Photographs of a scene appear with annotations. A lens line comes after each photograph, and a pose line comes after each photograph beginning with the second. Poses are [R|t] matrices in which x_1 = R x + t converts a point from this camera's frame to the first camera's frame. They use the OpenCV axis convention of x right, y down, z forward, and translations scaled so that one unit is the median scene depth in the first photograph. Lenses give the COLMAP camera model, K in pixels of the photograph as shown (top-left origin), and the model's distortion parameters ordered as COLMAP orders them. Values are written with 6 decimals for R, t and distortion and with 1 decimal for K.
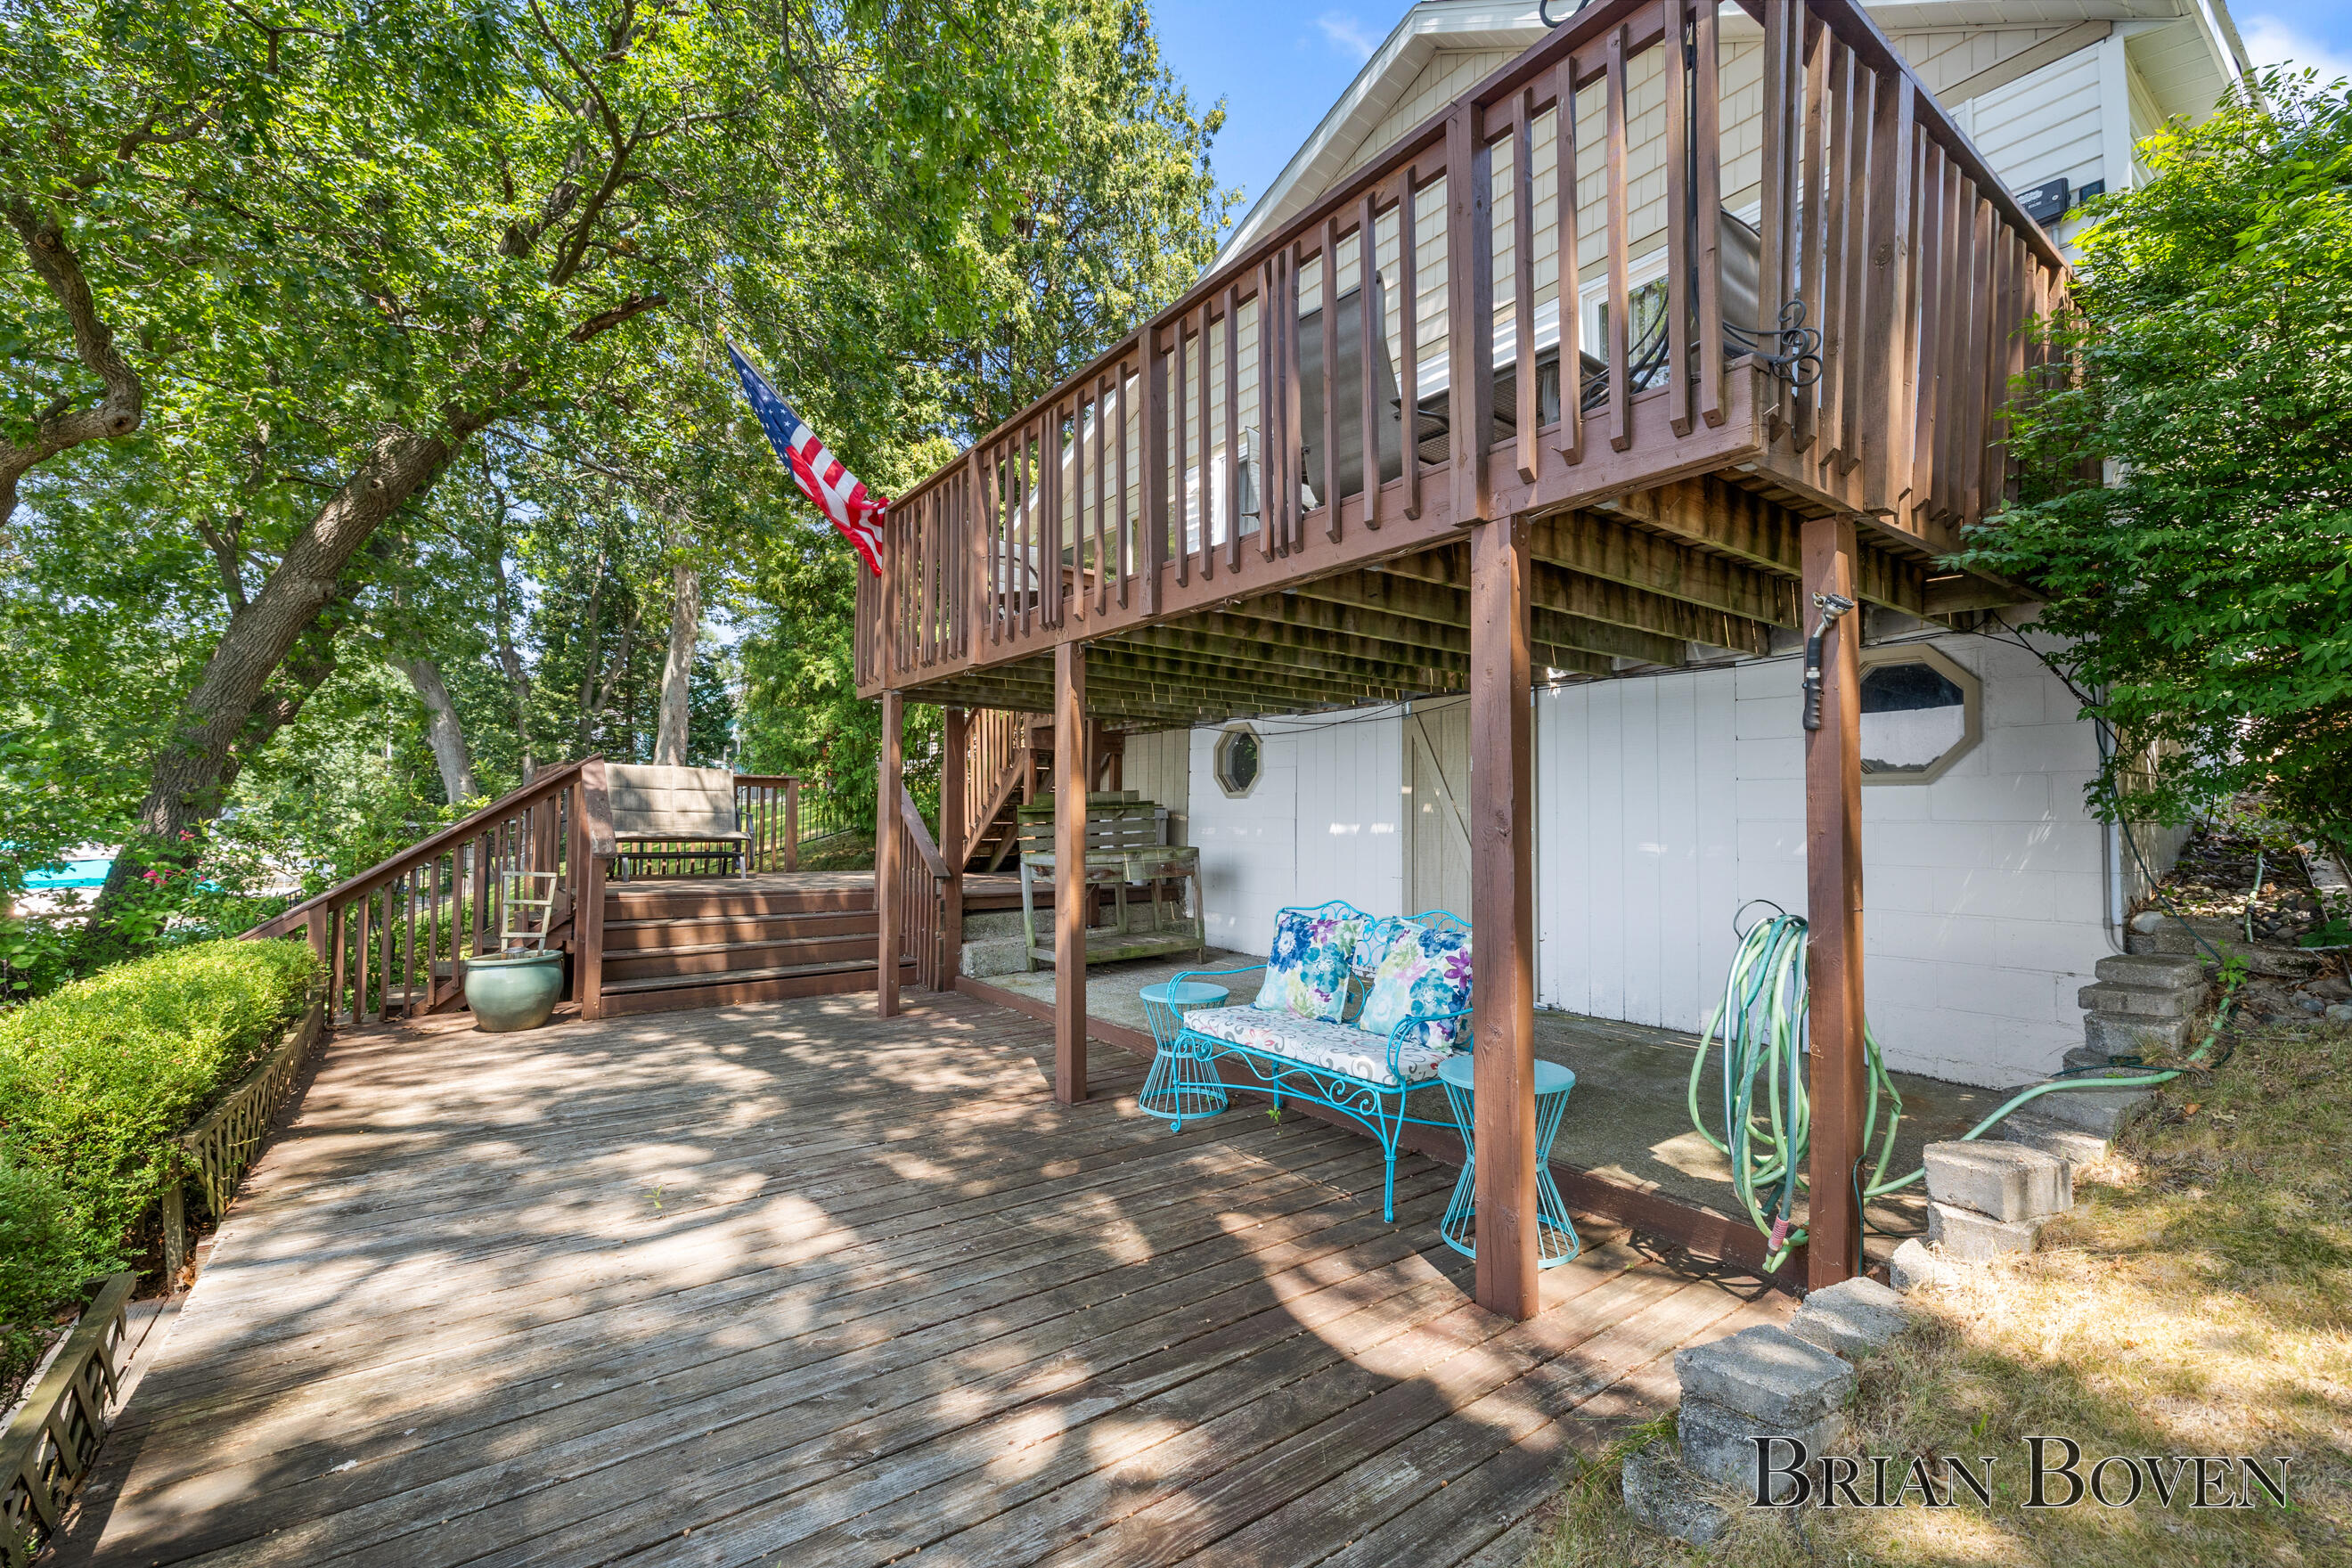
lens RADIAL K [[995.6, 0, 1172.8], [0, 995.6, 806.9], [0, 0, 1]] dist [-0.000700, 0.000179]
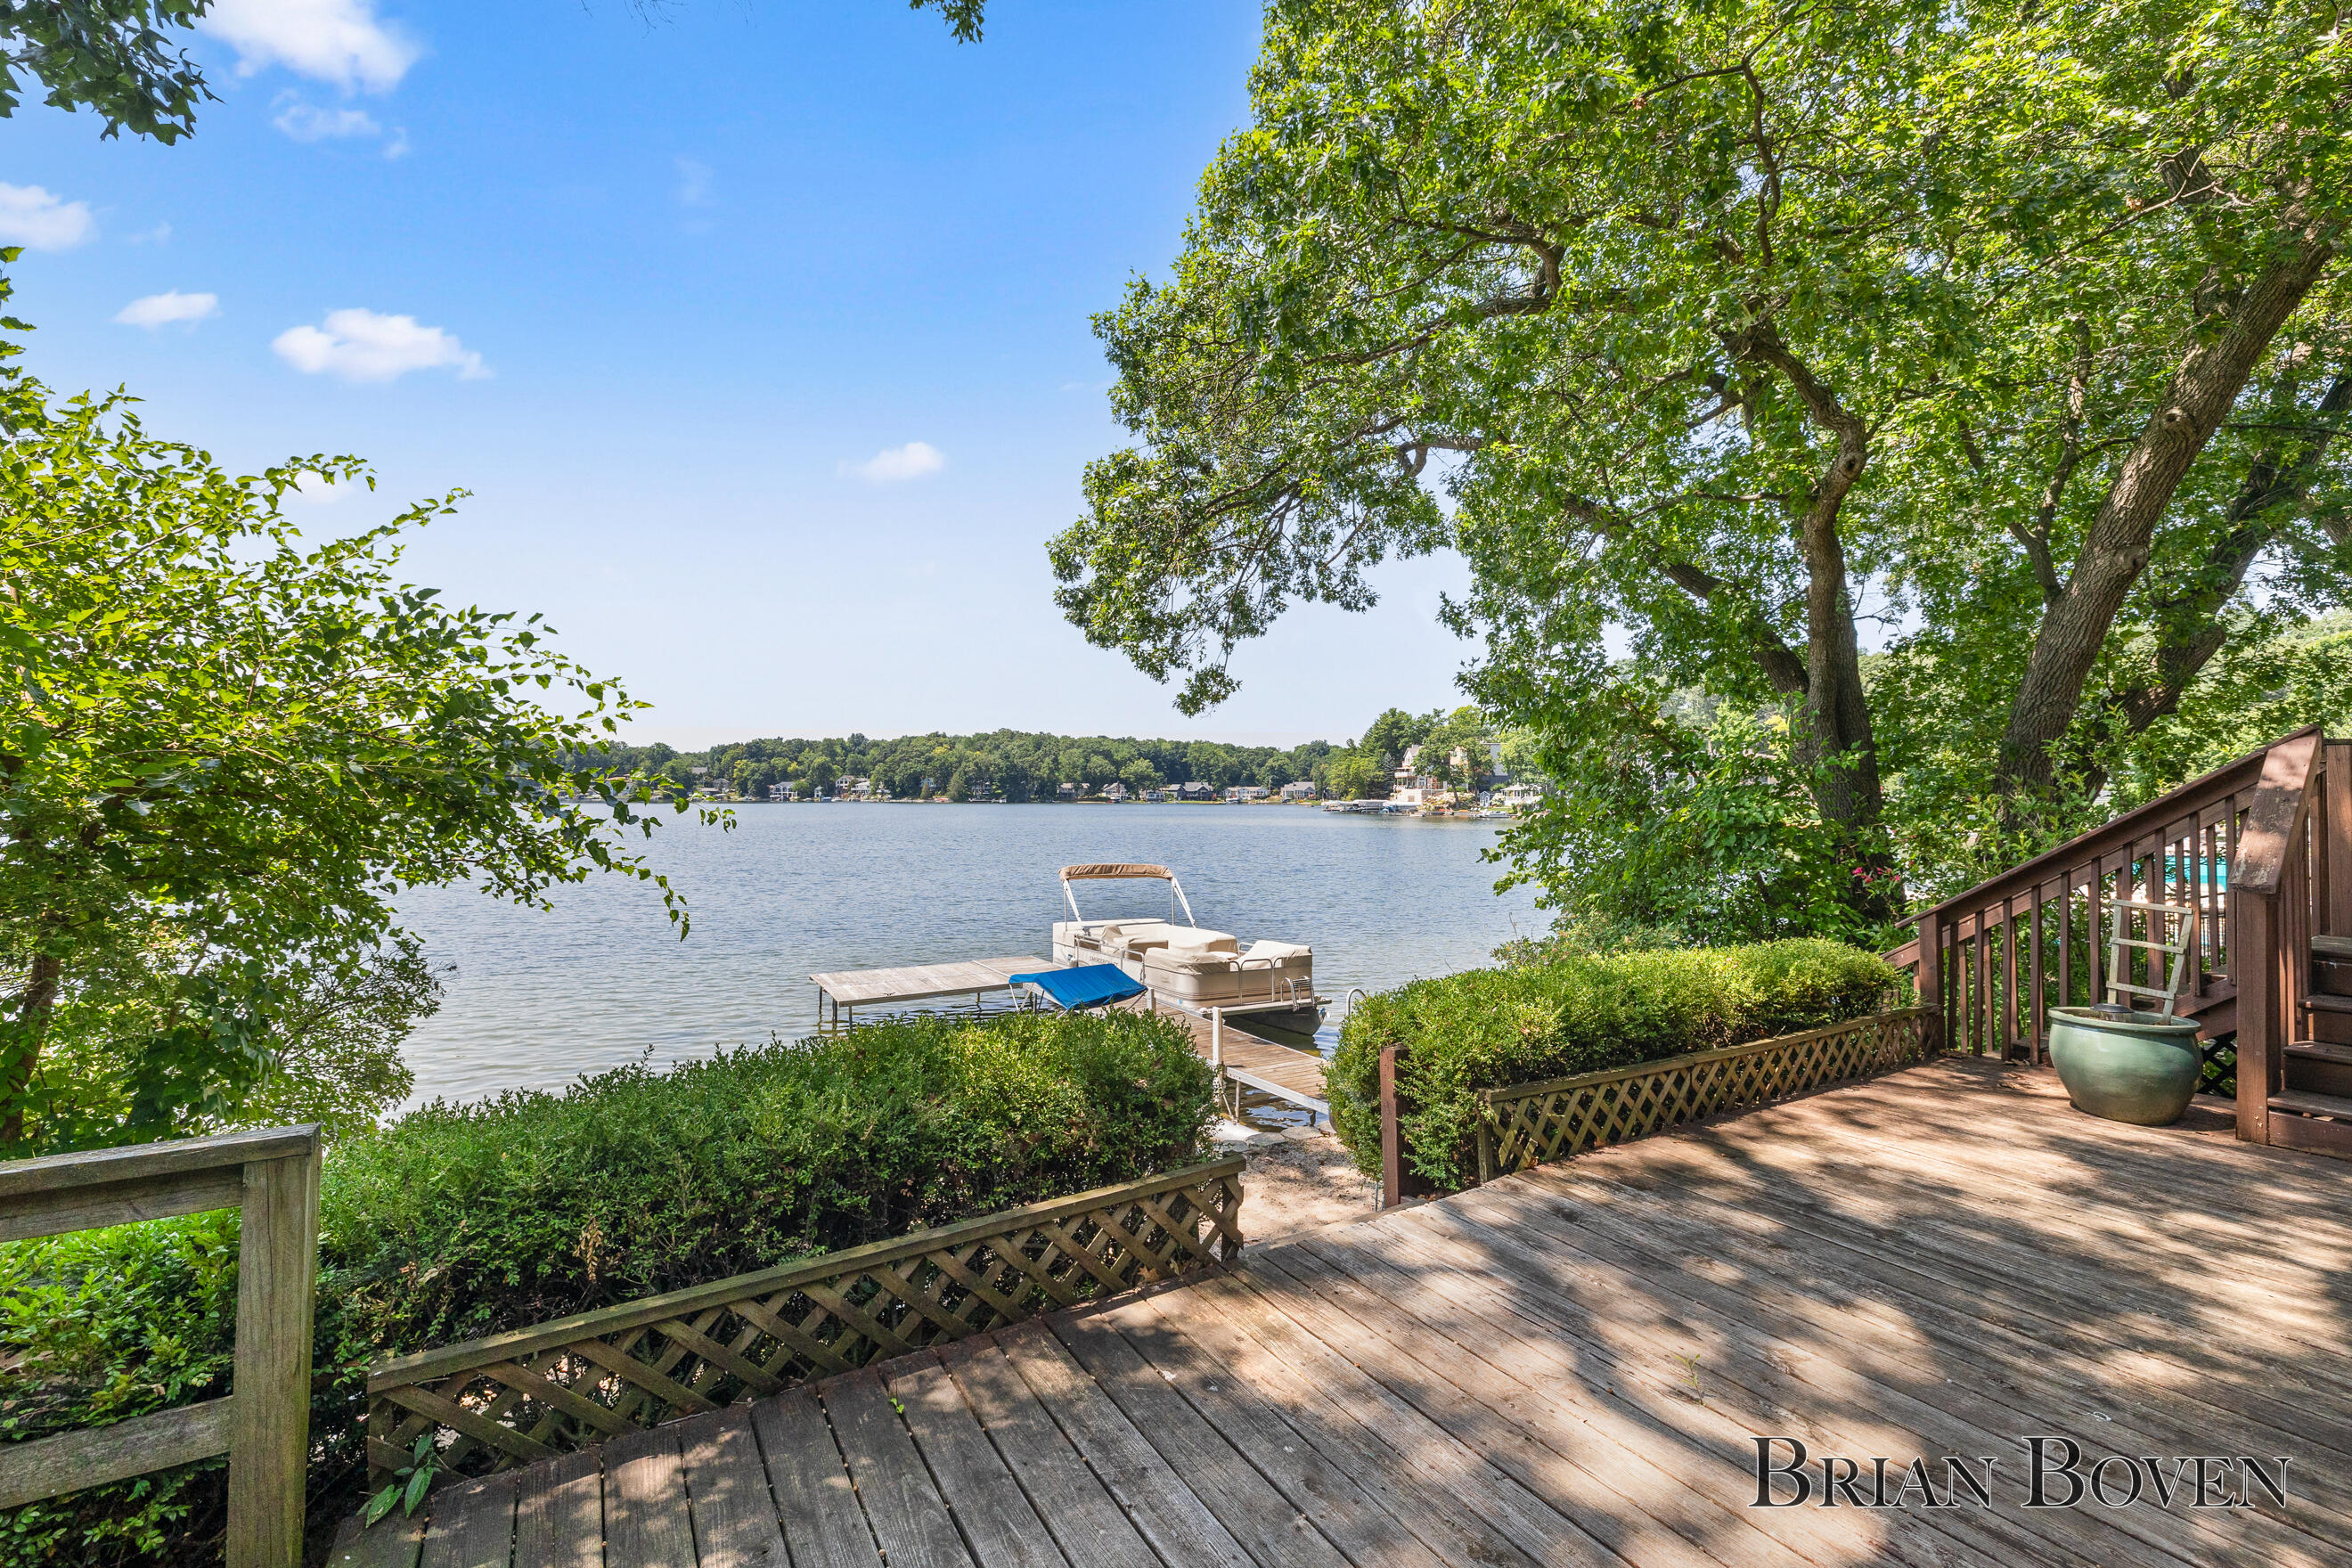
lens RADIAL K [[995.6, 0, 1194.3], [0, 995.6, 788.6], [0, 0, 1]] dist [-0.000700, 0.000179]
pose [[-0.096237, -0.024382, -0.995060, 0.219585], [0.008605, 0.999642, -0.025326, -0.006417], [0.995321, -0.011000, -0.095993, 0.666526]]
